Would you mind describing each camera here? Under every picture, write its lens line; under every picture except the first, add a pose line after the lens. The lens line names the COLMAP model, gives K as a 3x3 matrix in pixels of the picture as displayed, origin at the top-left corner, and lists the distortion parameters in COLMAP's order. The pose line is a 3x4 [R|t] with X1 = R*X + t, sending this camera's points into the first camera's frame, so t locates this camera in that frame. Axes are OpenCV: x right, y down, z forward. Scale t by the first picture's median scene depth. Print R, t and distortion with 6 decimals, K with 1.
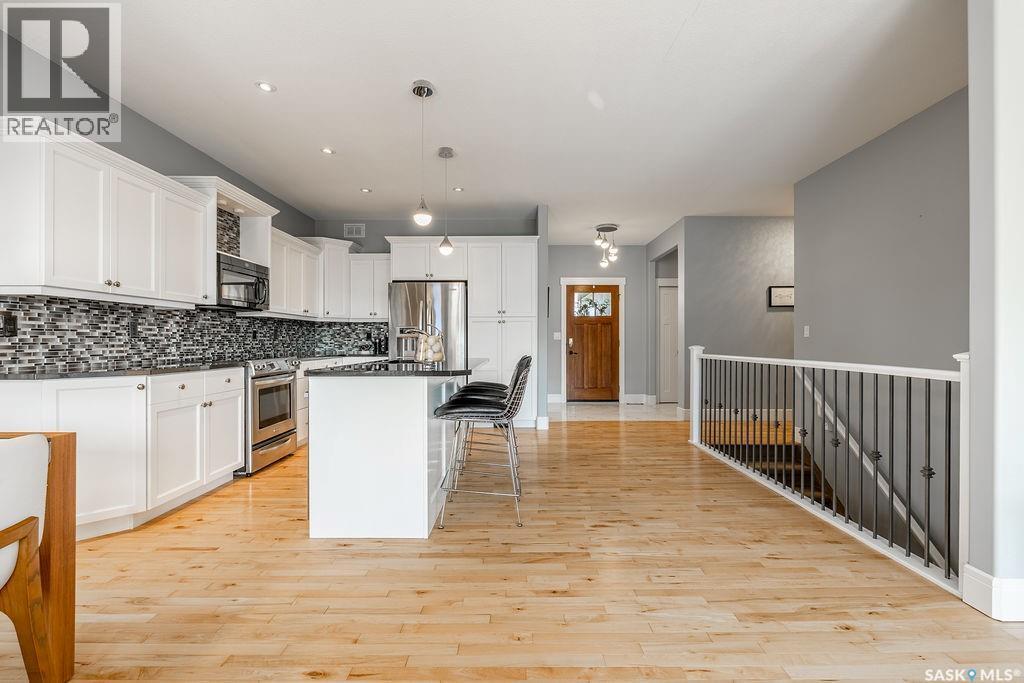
lens RADIAL K [[457.6, 0, 509.0], [0, 457.6, 342.5], [0, 0, 1]] dist [-0.004520, 0.001258]
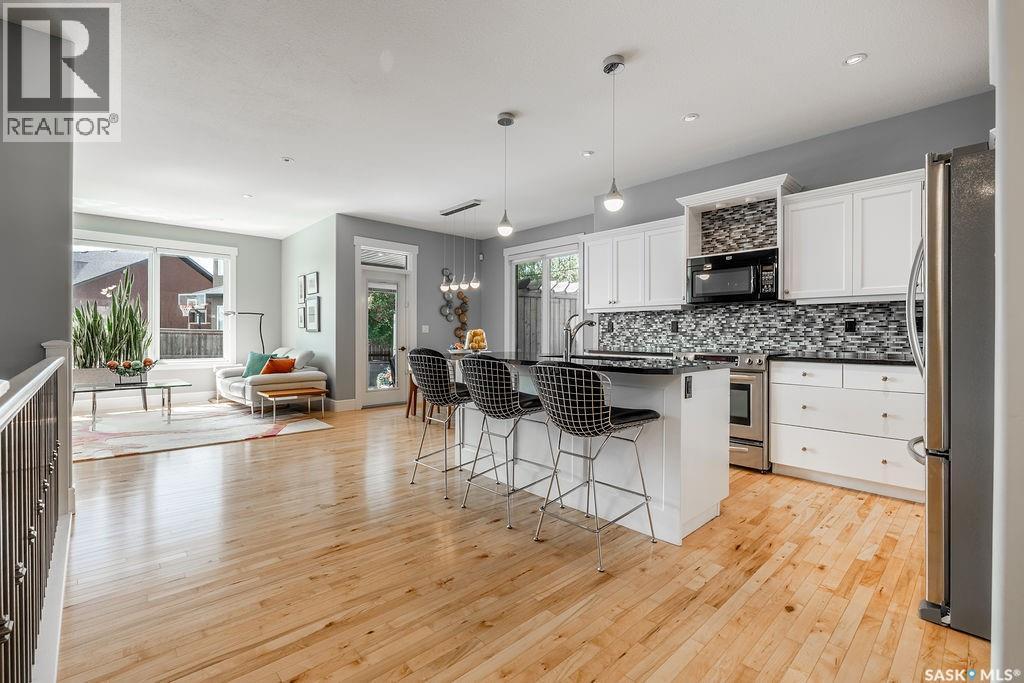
lens RADIAL K [[457.6, 0, 508.9], [0, 457.6, 333.3], [0, 0, 1]] dist [-0.004520, 0.001258]
pose [[-0.734861, -0.001967, -0.678215, 0.477281], [-0.004009, 0.999991, 0.001443, -0.005810], [0.678206, 0.003780, -0.734862, 1.483474]]
